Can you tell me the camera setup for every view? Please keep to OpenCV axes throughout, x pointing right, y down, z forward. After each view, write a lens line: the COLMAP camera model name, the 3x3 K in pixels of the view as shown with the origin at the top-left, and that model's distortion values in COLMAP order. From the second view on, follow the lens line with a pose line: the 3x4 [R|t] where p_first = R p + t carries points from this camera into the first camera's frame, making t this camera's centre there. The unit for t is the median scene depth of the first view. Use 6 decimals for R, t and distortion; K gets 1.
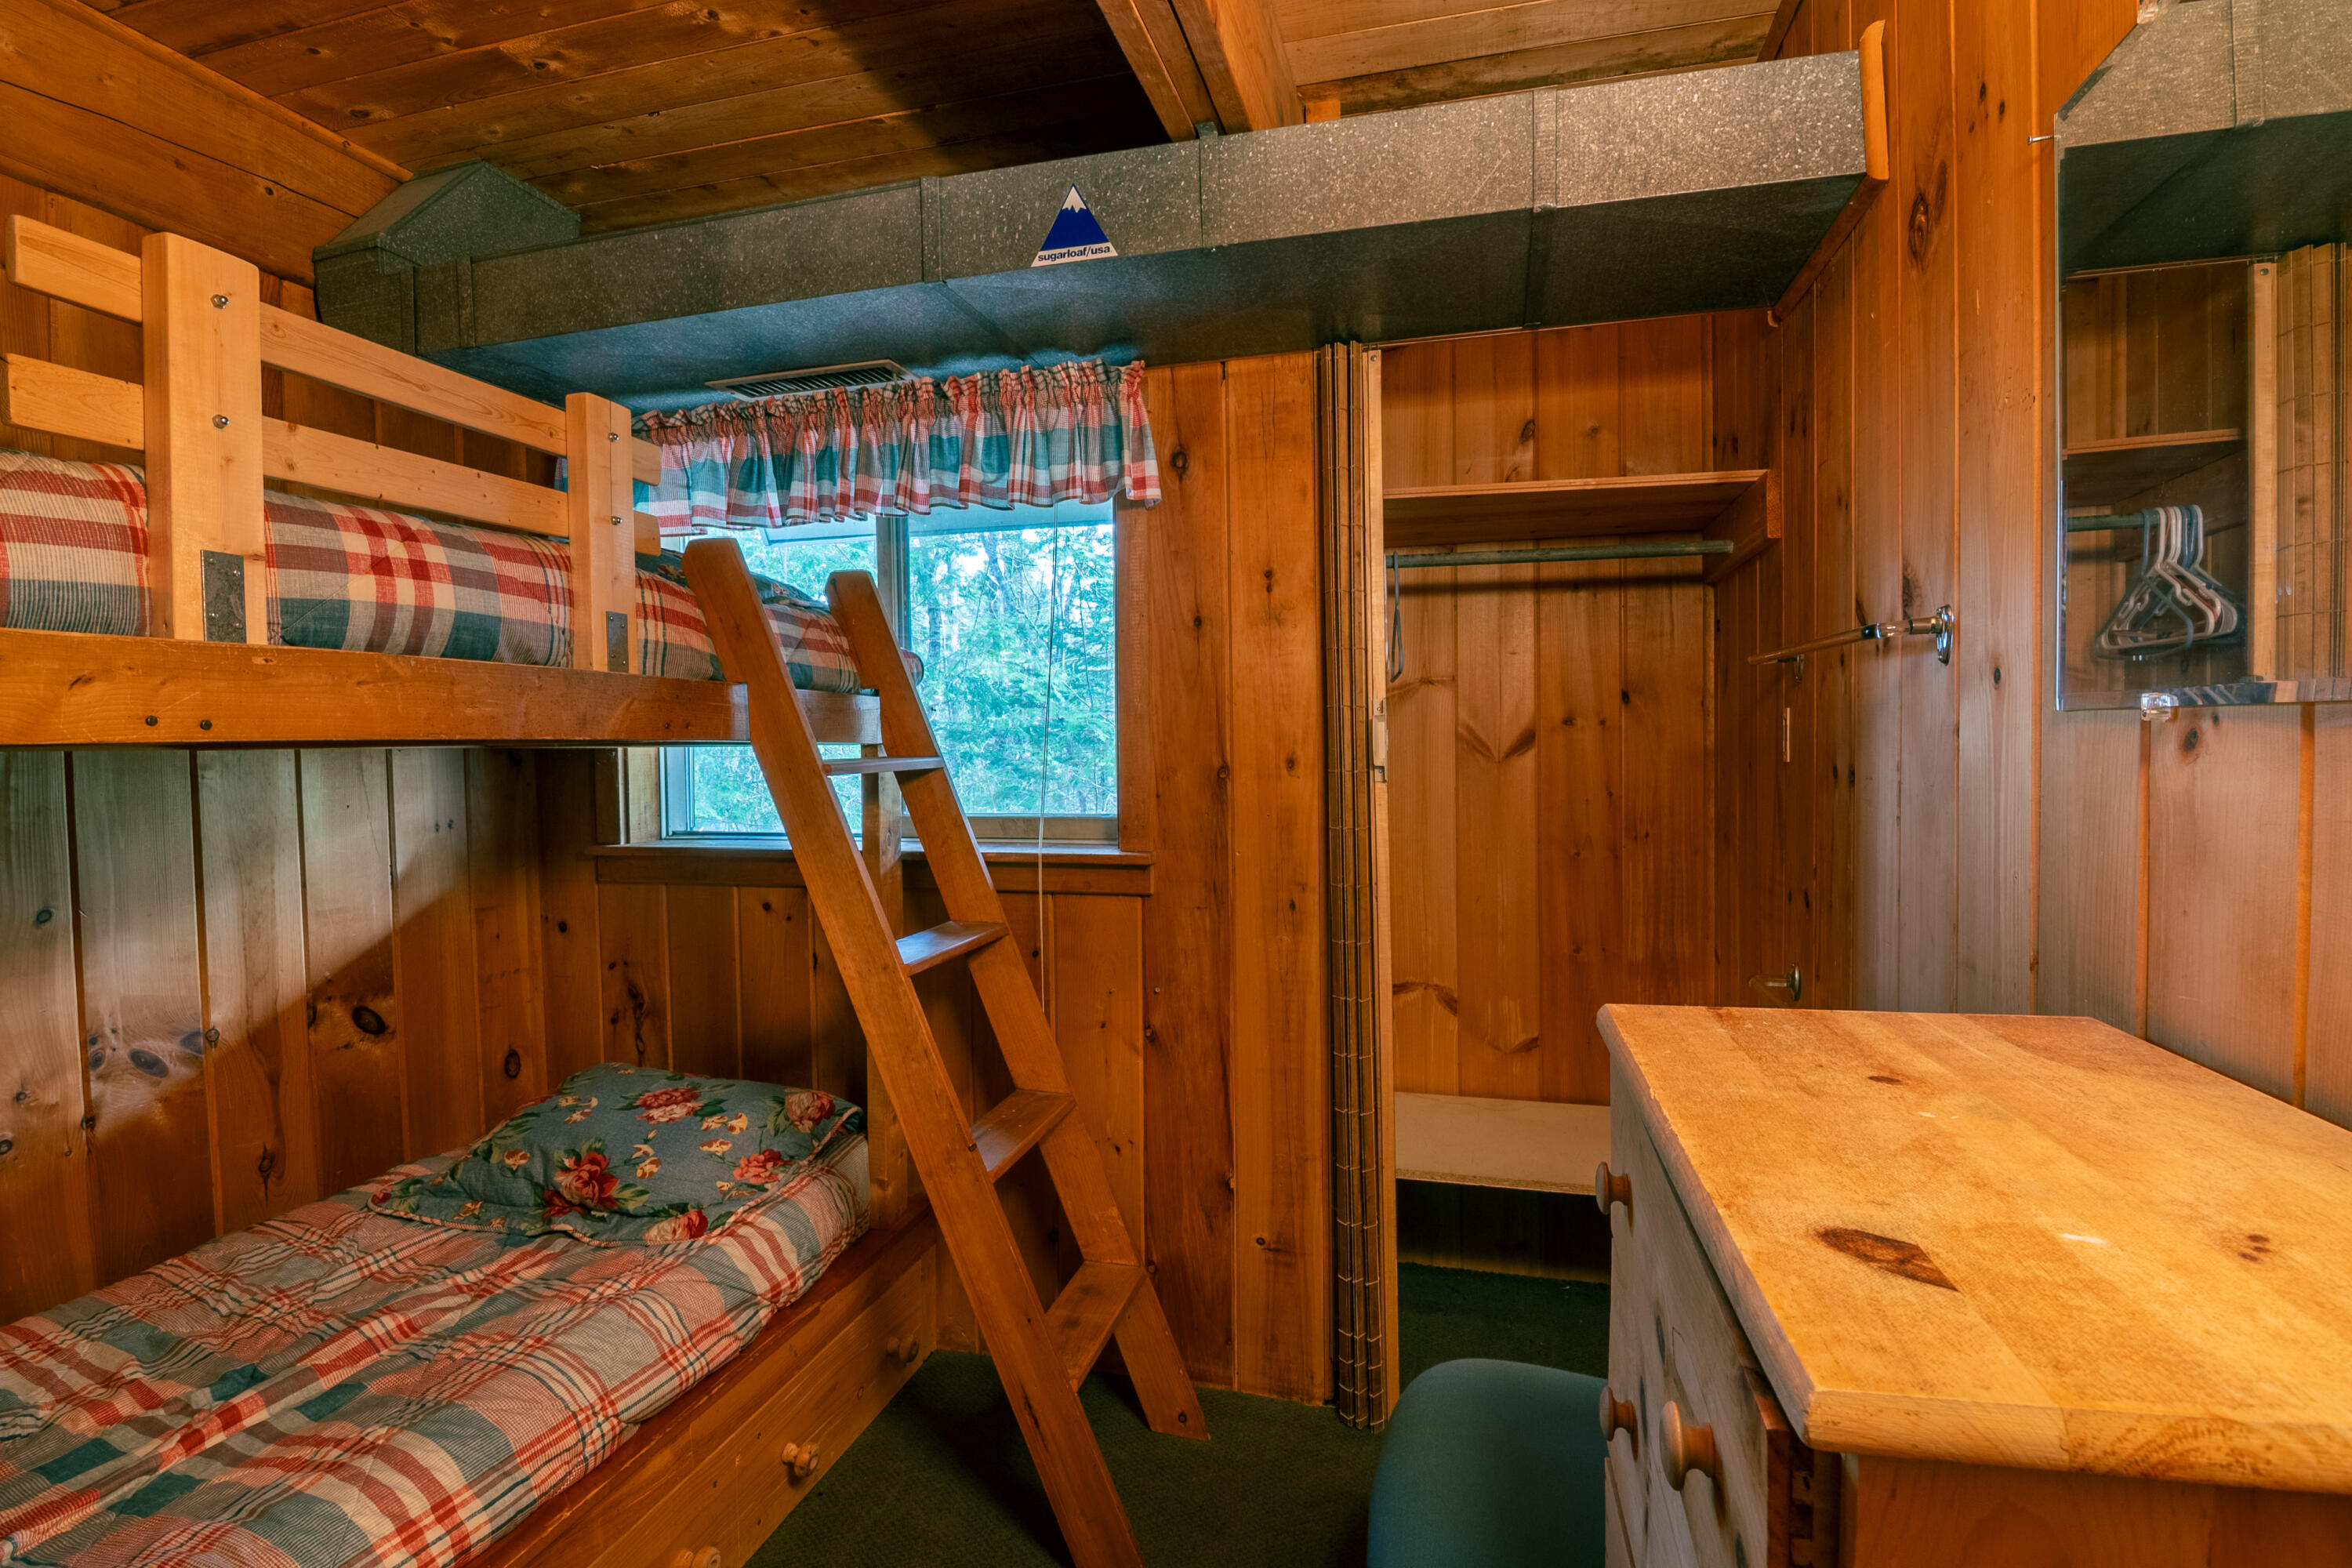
lens RADIAL K [[1154.6, 0, 1172.6], [0, 1154.6, 781.4], [0, 0, 1]] dist [-0.015701, -0.006901]
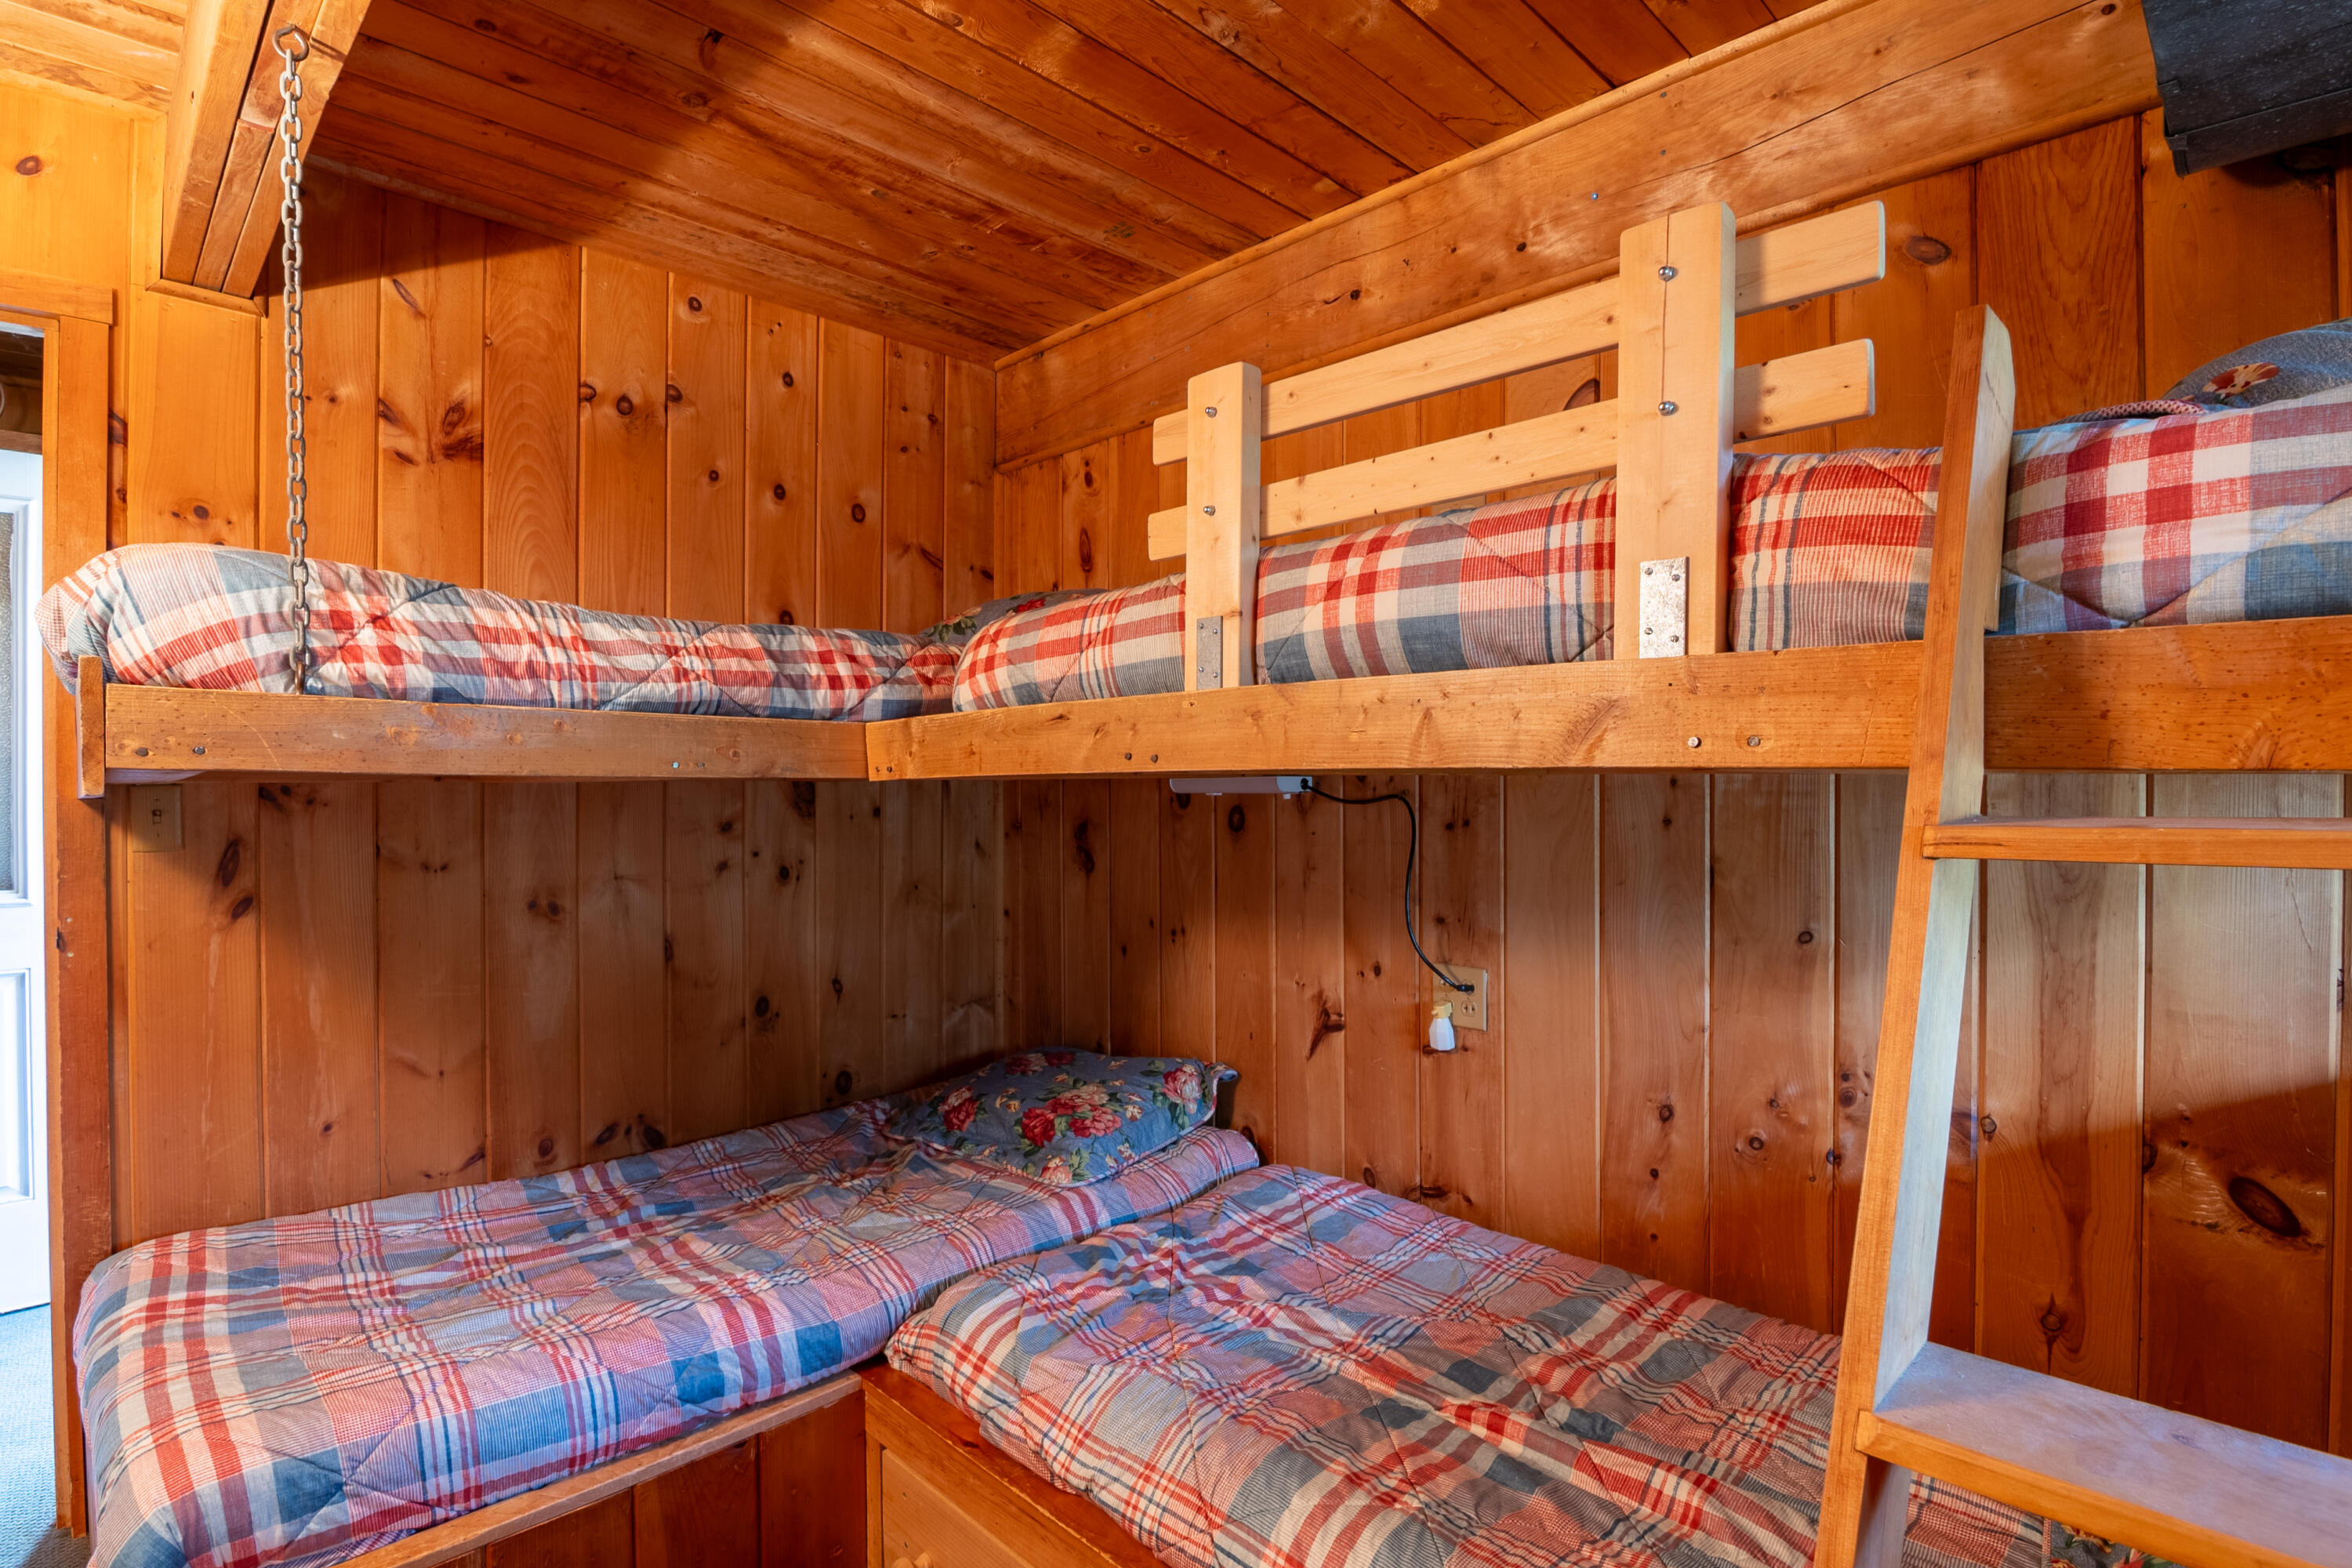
lens RADIAL K [[1154.6, 0, 1175.3], [0, 1154.6, 783.1], [0, 0, 1]] dist [-0.015701, -0.006901]
pose [[-0.503690, 0.017421, -0.863709, 0.185714], [-0.022093, 0.999210, 0.033038, -0.043755], [0.863602, 0.035723, -0.502907, 1.128019]]
